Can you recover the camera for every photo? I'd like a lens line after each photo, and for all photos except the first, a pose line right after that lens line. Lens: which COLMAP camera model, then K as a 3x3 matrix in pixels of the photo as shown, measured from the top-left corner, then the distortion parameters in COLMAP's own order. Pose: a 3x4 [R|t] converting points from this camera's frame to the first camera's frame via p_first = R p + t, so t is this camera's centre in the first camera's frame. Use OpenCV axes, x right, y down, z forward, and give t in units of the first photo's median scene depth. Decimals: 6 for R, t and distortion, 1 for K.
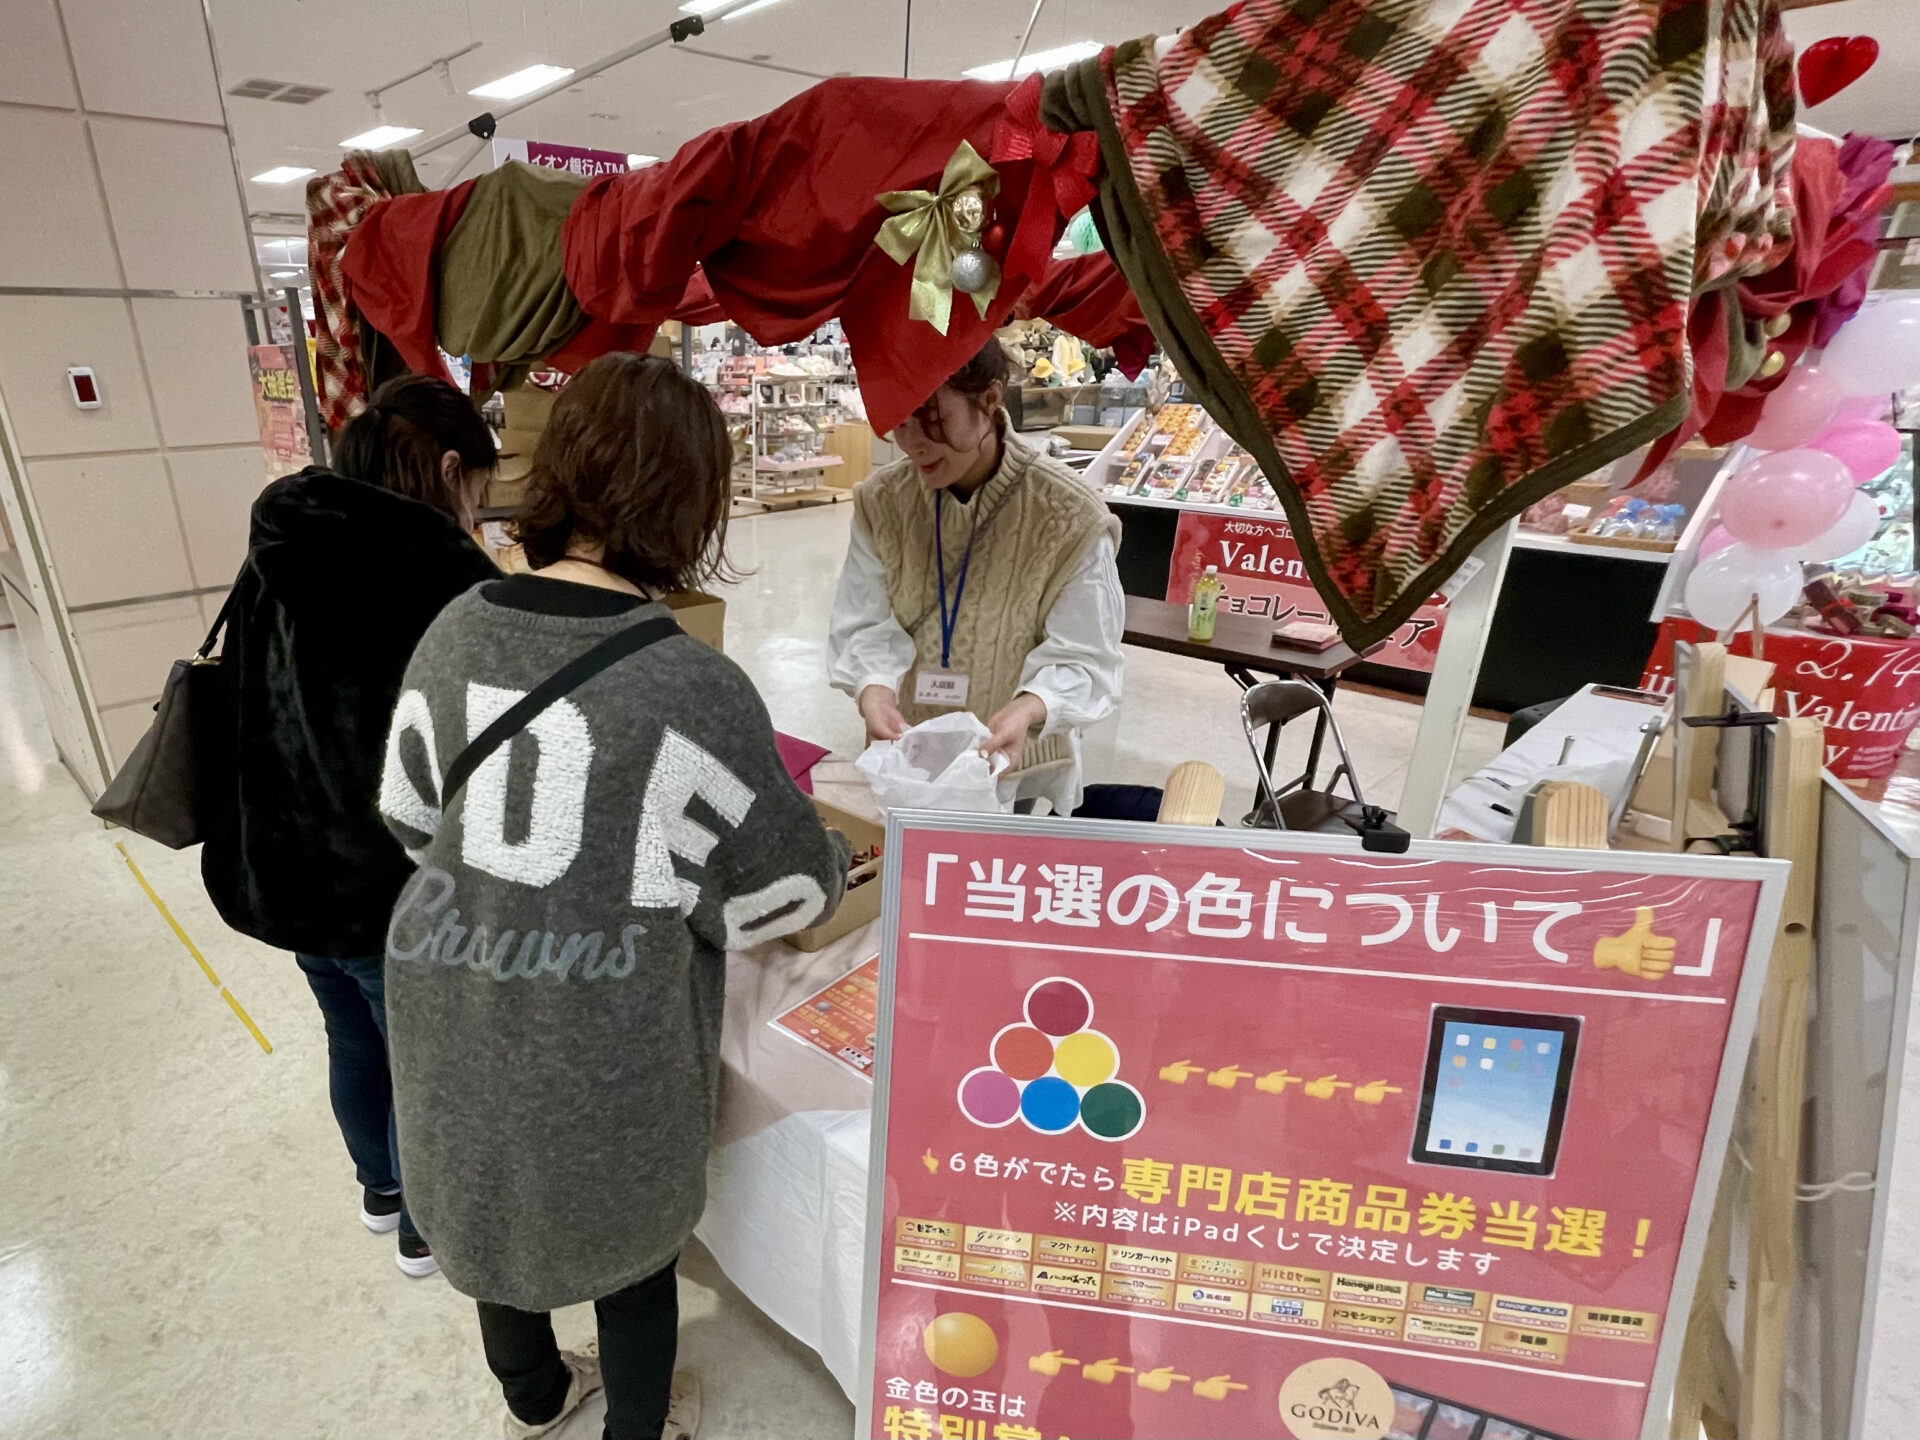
lens RADIAL K [[773.0, 0, 1047.0], [0, 773.0, 733.9], [0, 0, 1]] dist [-0.006250, 0.001590]
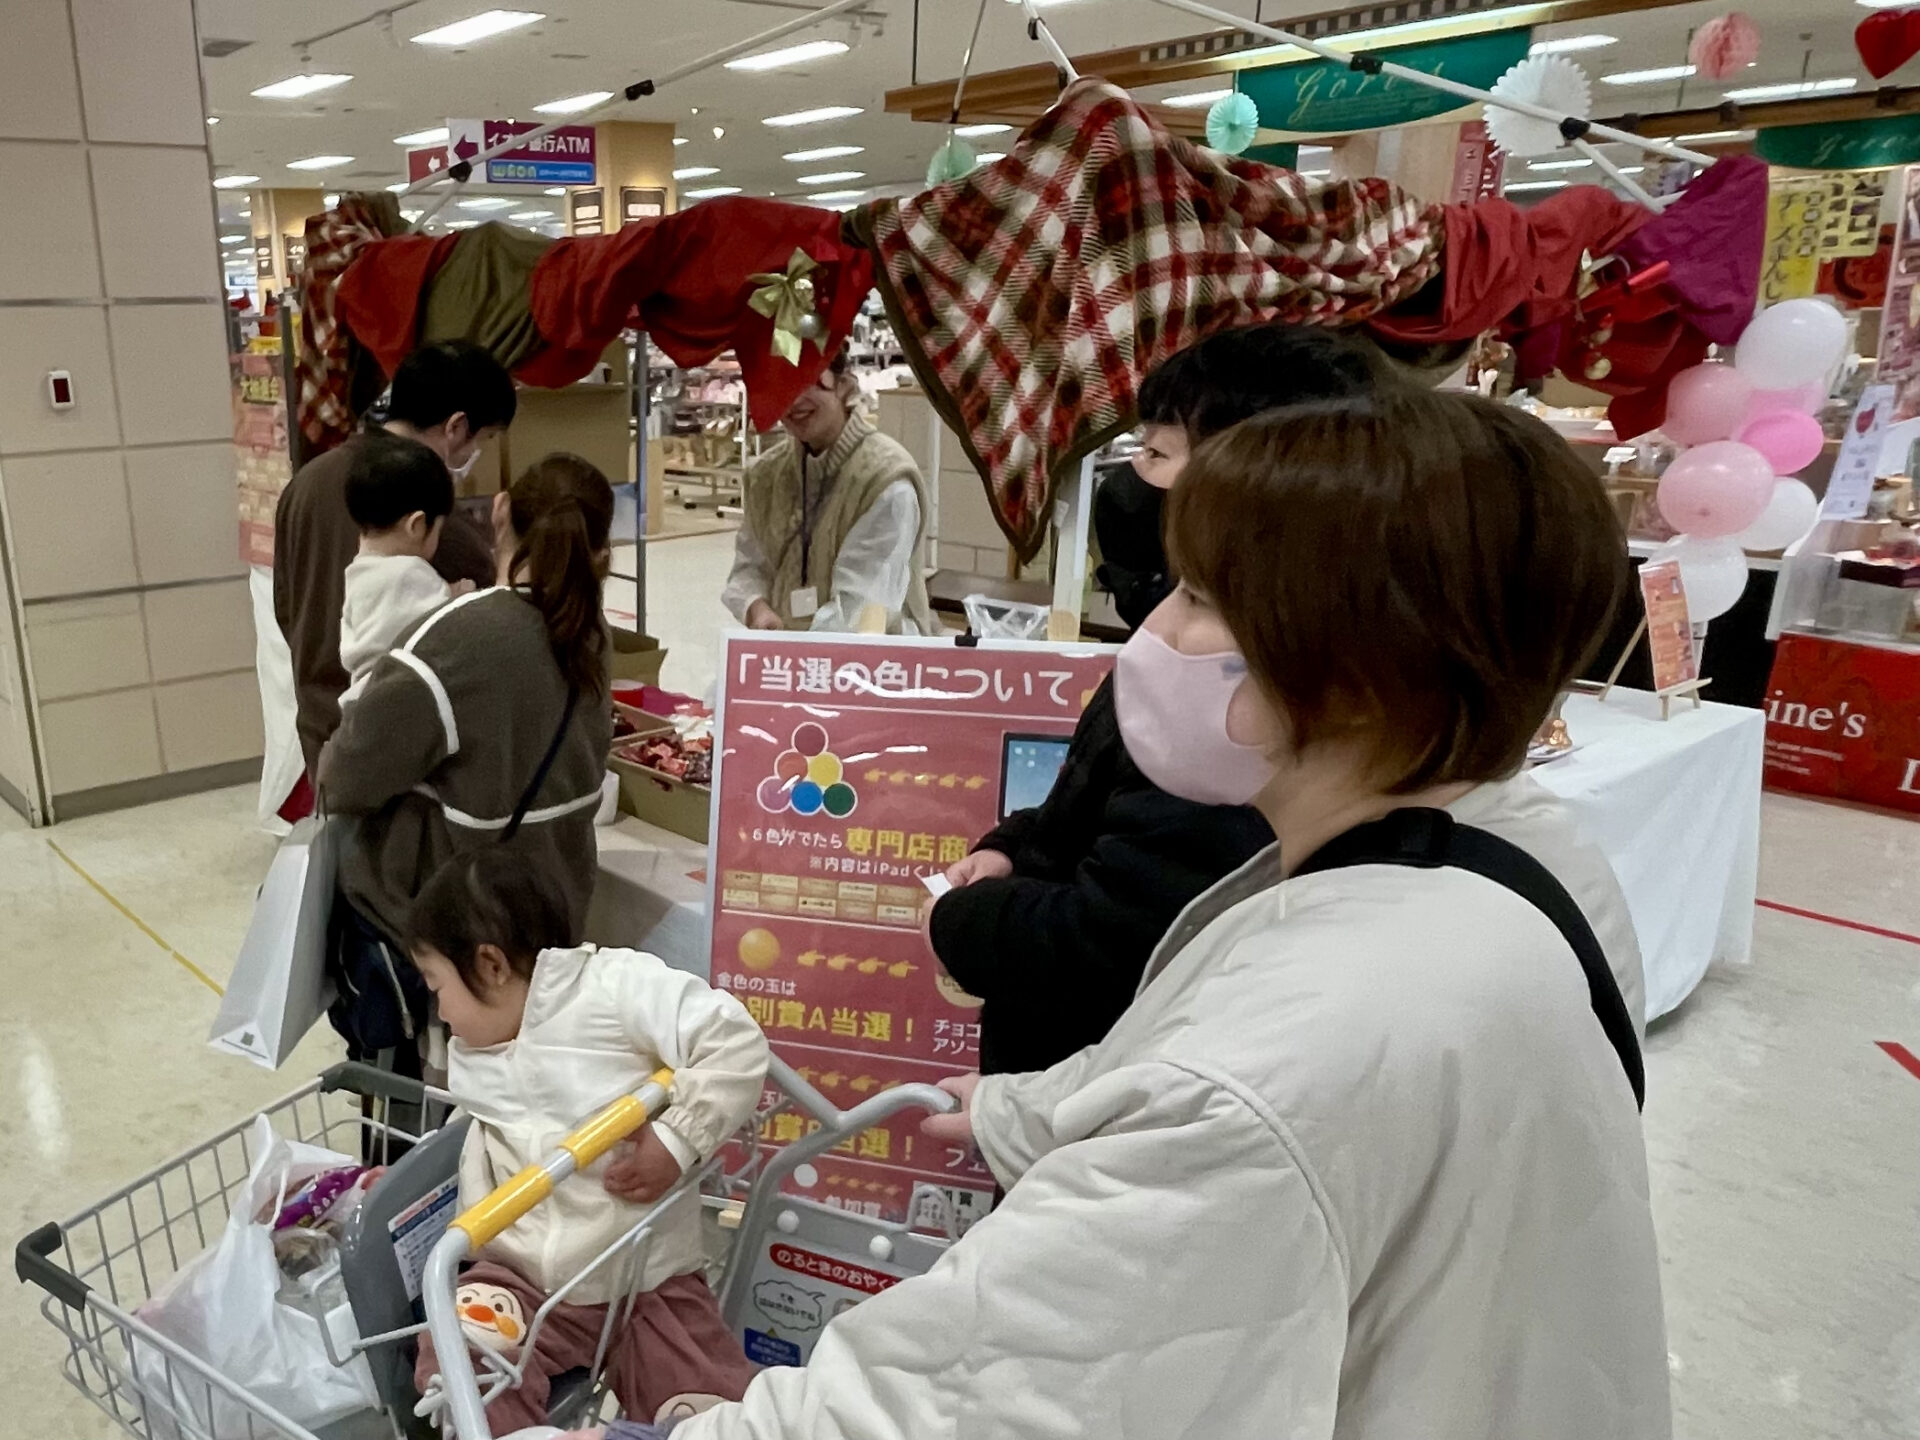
lens RADIAL K [[778.9, 0, 957.1], [0, 778.9, 719.1], [0, 0, 1]] dist [-0.002504, -0.000746]
pose [[0.999602, 0.016231, -0.023056, 0.340886], [-0.016855, 0.999489, -0.027146, 0.294316], [0.022604, 0.027524, 0.999366, -0.704298]]
